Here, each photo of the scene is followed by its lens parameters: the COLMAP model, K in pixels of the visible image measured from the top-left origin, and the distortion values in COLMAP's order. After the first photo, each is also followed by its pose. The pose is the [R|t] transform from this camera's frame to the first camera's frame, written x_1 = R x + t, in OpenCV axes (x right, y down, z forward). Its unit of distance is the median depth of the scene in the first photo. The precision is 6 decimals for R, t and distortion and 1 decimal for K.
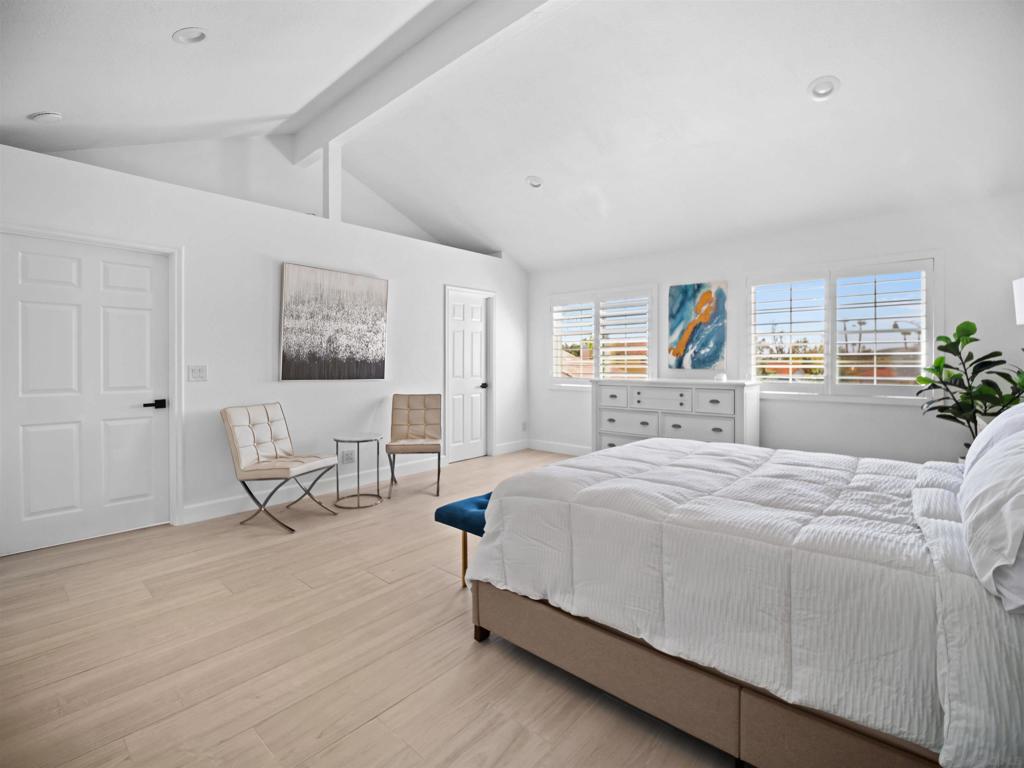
lens RADIAL K [[464.1, 0, 516.9], [0, 464.1, 380.5], [0, 0, 1]] dist [-0.014767, -0.001559]
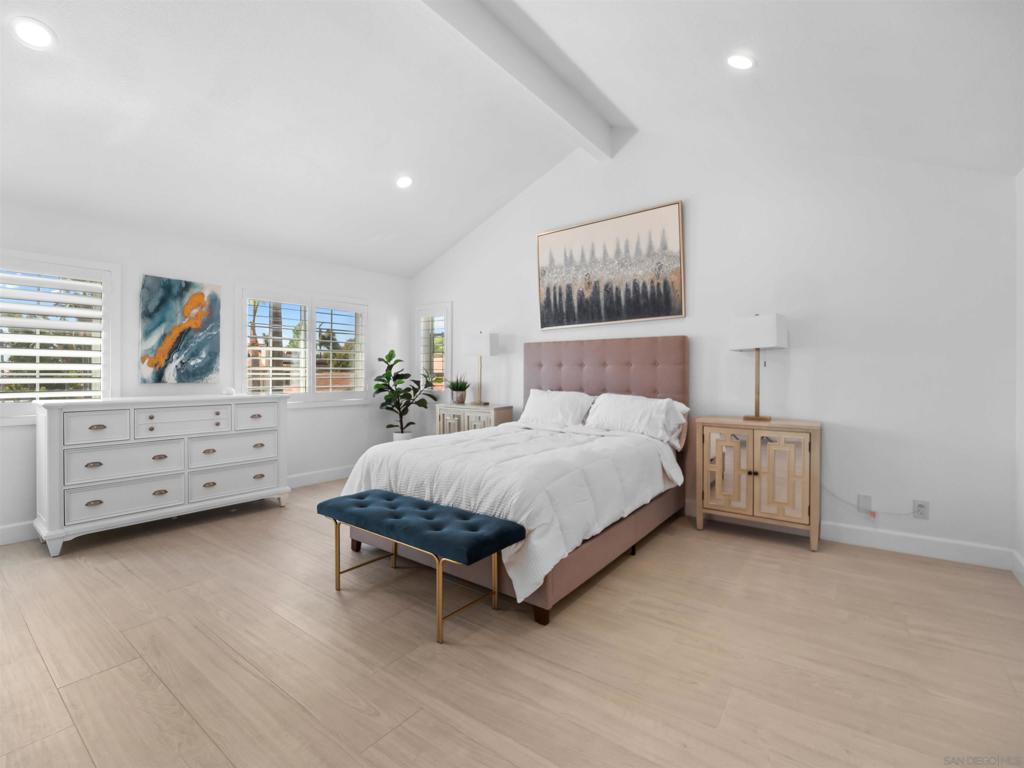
lens RADIAL K [[459.6, 0, 518.4], [0, 459.6, 392.7], [0, 0, 1]] dist [-0.016124, 0.000097]
pose [[-0.070617, -0.037387, 0.996803, -0.479207], [0.040271, 0.998376, 0.040299, -0.016397], [-0.996690, 0.042988, -0.068996, 0.463945]]
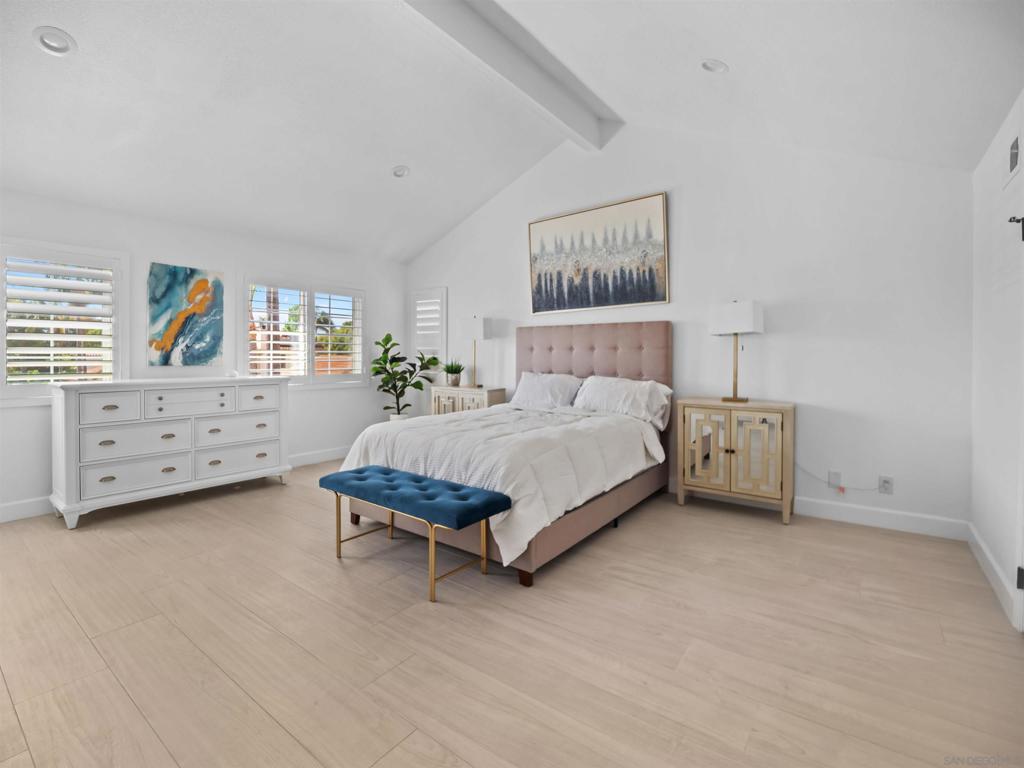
lens RADIAL K [[464.1, 0, 516.9], [0, 464.1, 380.5], [0, 0, 1]] dist [-0.014767, -0.001559]
pose [[-0.071381, -0.046539, 0.996363, -0.526082], [0.039581, 0.997992, 0.049451, -0.015929], [-0.996663, 0.042967, -0.069395, 0.454489]]
